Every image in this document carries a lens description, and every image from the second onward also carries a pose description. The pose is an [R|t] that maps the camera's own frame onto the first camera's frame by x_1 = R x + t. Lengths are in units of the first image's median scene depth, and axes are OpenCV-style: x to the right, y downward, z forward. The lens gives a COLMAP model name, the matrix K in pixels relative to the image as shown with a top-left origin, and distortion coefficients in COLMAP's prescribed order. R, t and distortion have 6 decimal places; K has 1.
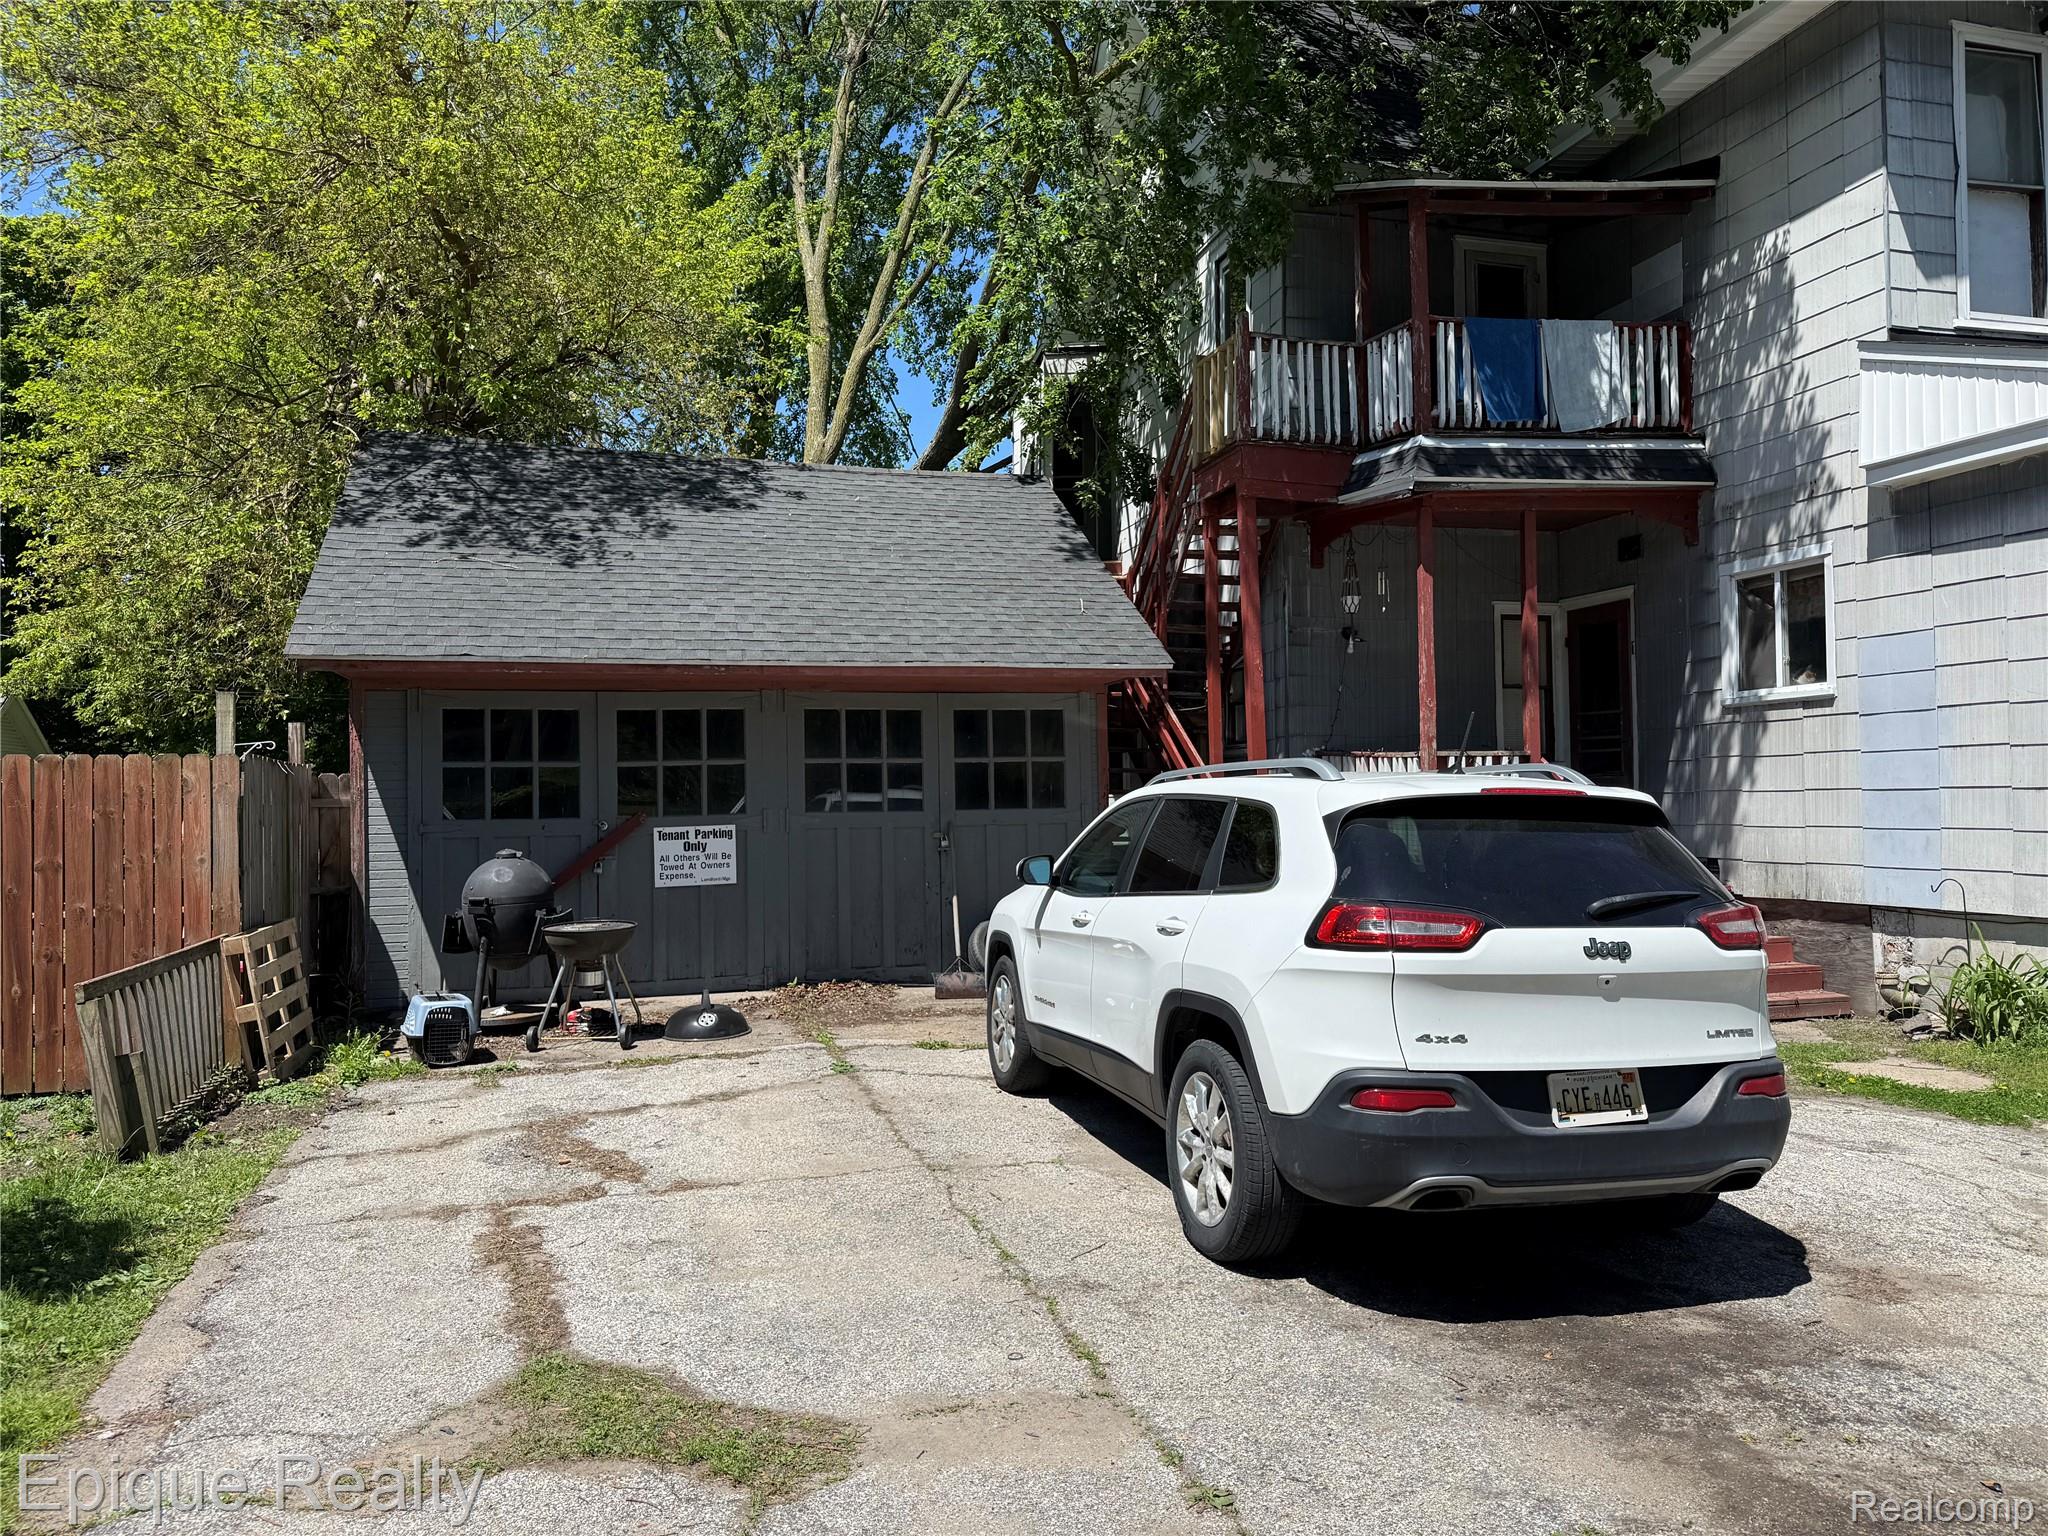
lens RADIAL K [[1406.9, 0, 996.9], [0, 1406.9, 770.7], [0, 0, 1]] dist [0.075594, -0.086219]
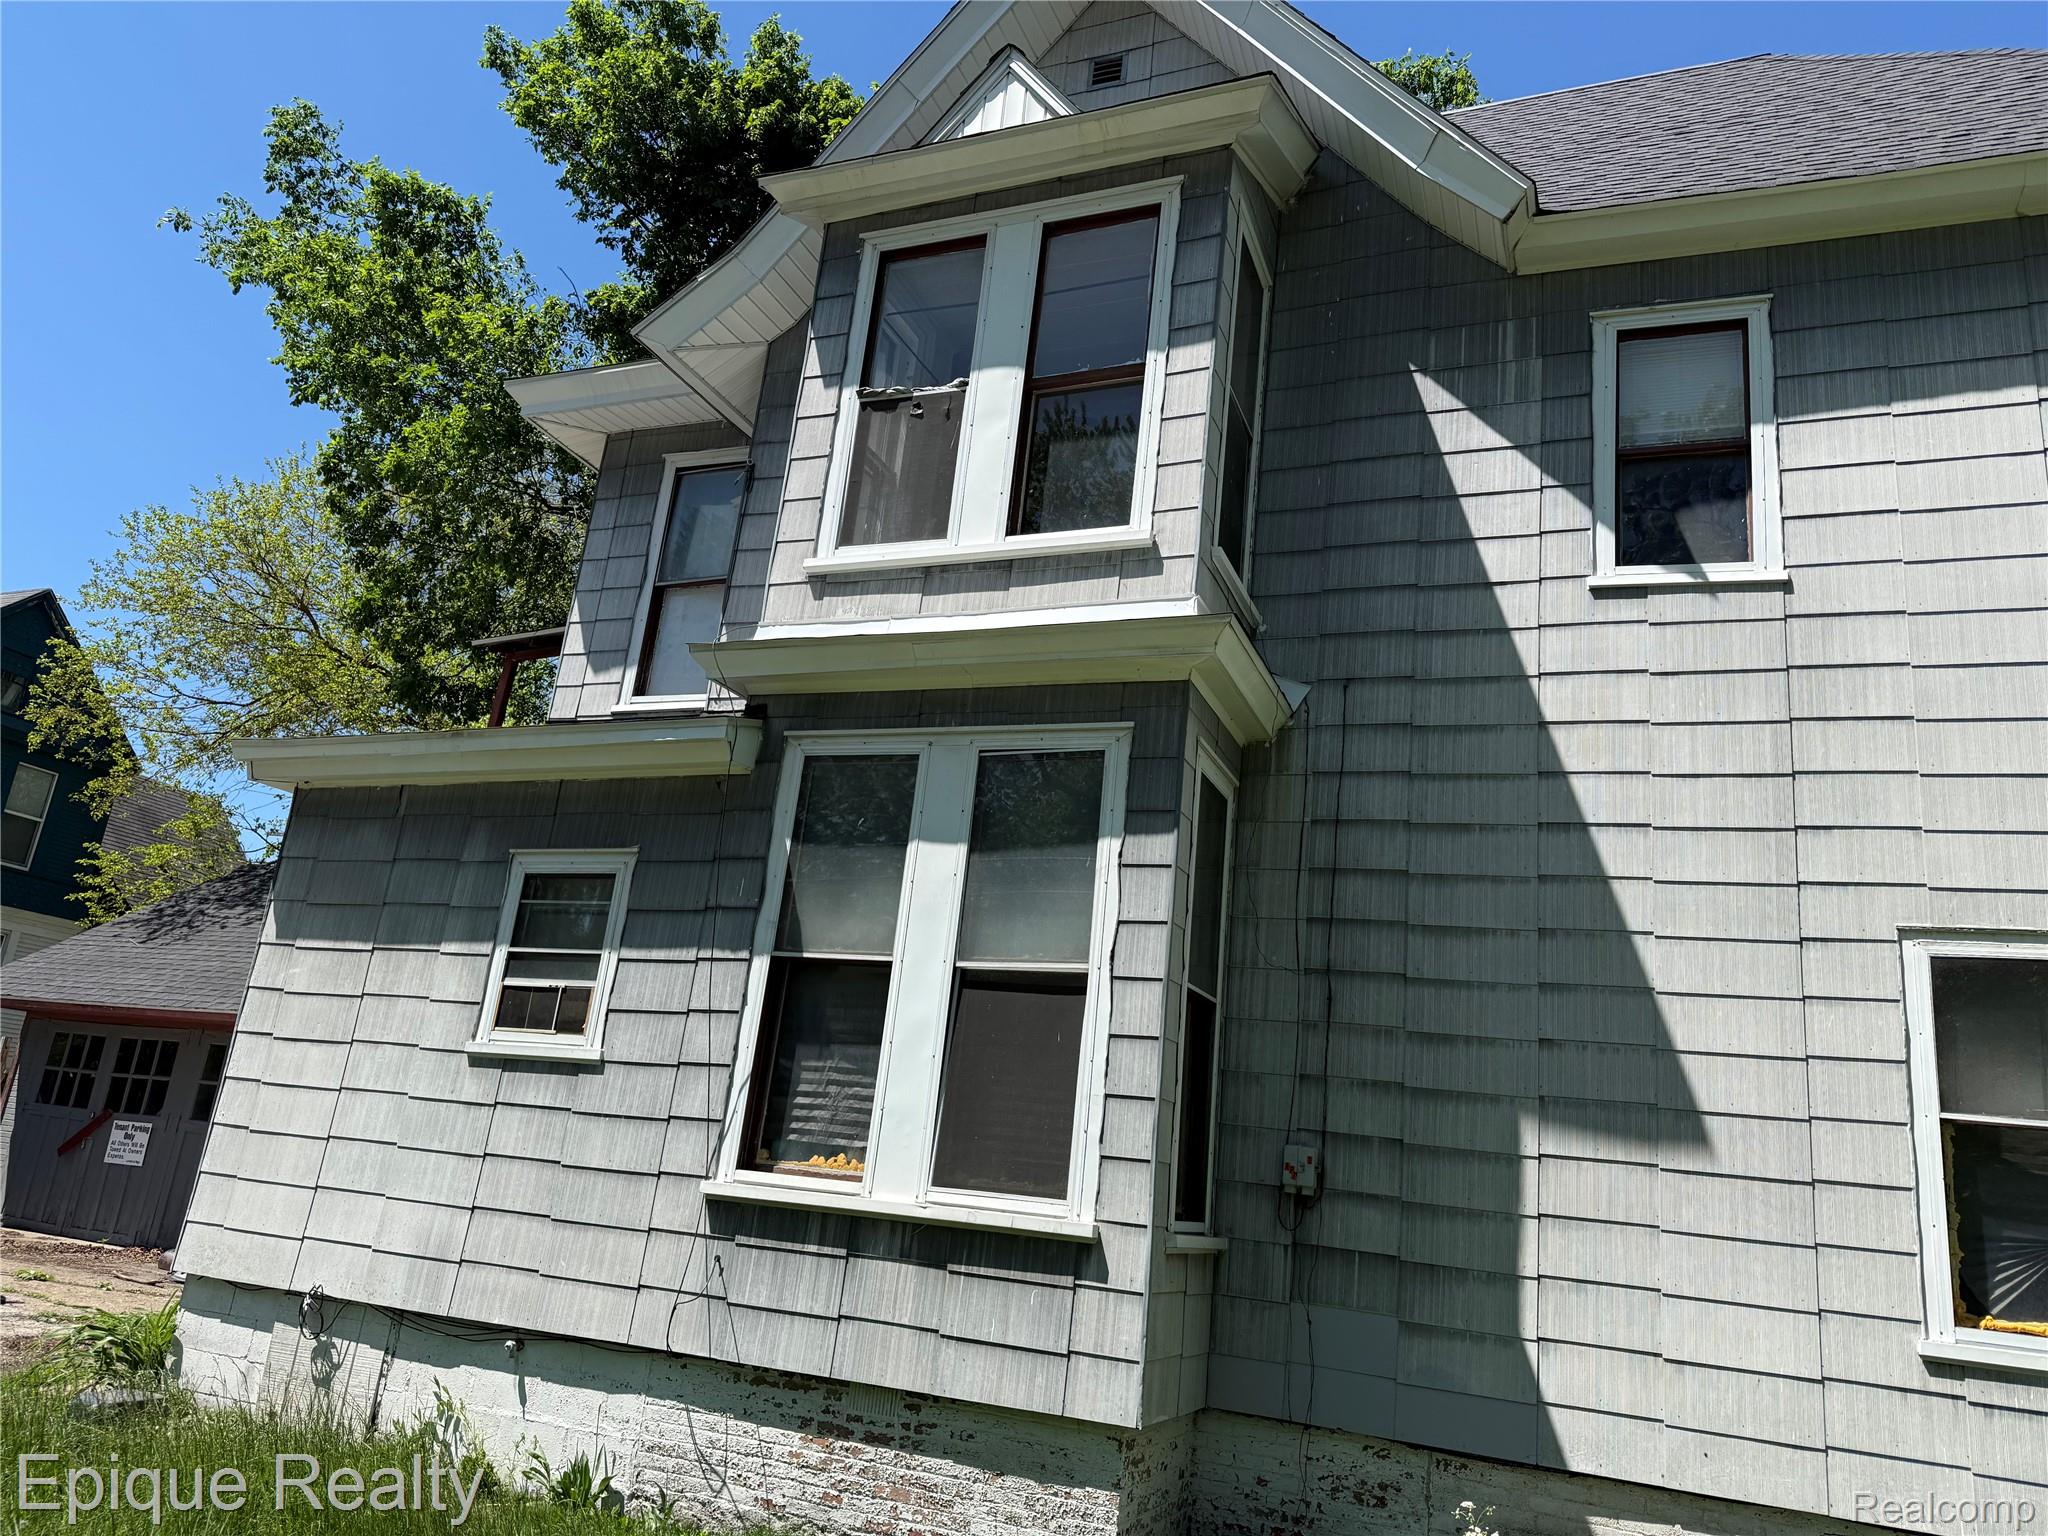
lens RADIAL K [[1443.7, 0, 1025.0], [0, 1443.7, 763.1], [0, 0, 1]] dist [0.137876, -0.250089]
pose [[0.775919, -0.083891, -0.625229, 1.461994], [-0.109557, 0.958137, -0.264521, -0.017218], [0.621246, 0.273745, 0.734246, 0.367828]]
